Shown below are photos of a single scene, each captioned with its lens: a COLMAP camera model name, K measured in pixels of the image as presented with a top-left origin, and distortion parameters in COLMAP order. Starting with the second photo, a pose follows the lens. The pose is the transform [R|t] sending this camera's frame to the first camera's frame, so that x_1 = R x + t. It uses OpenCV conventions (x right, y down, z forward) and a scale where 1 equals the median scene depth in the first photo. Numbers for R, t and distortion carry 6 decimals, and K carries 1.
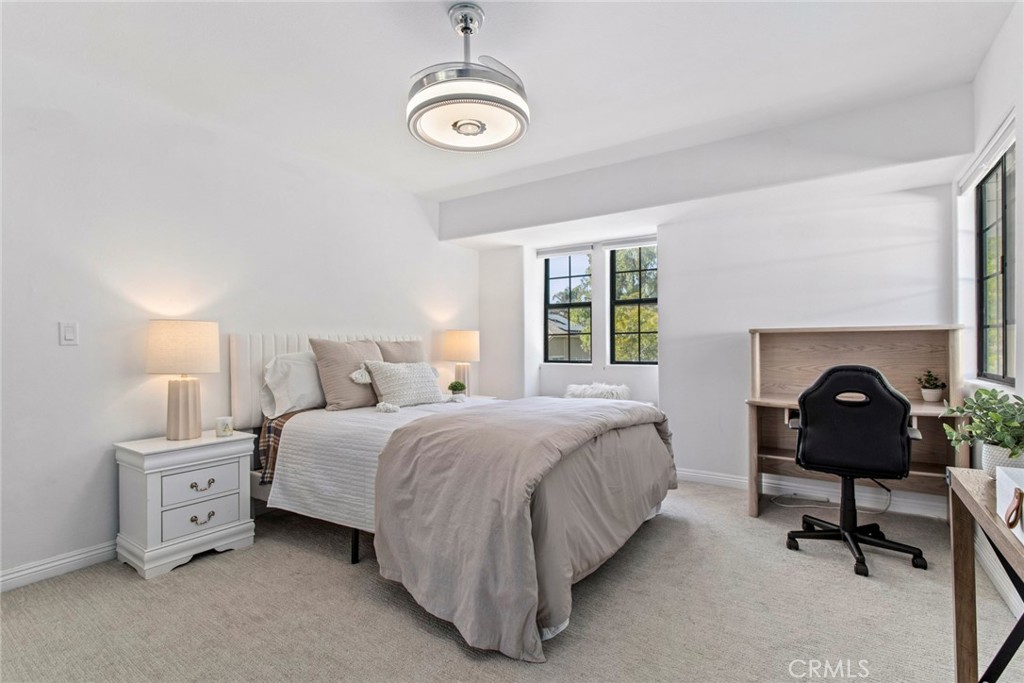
lens RADIAL K [[483.9, 0, 515.3], [0, 483.9, 346.2], [0, 0, 1]] dist [0.002937, -0.001747]
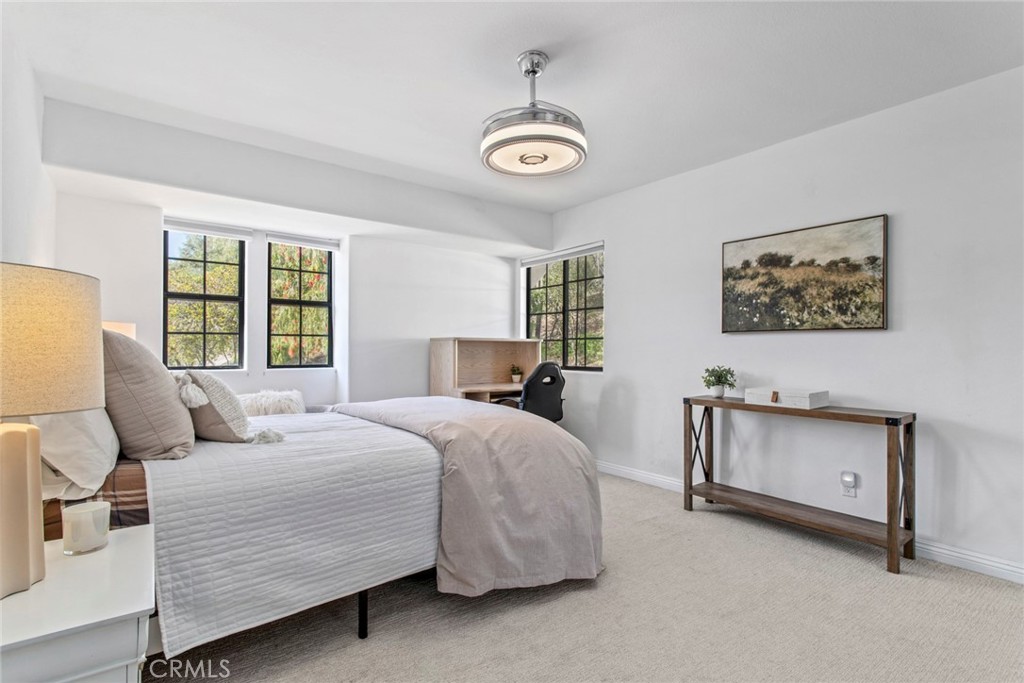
lens RADIAL K [[483.9, 0, 513.3], [0, 483.9, 344.8], [0, 0, 1]] dist [0.002937, -0.001747]
pose [[0.315512, 0.016757, 0.948774, -0.744791], [-0.006209, 0.999859, -0.015595, 0.005560], [-0.948901, -0.000970, 0.315571, 0.415987]]
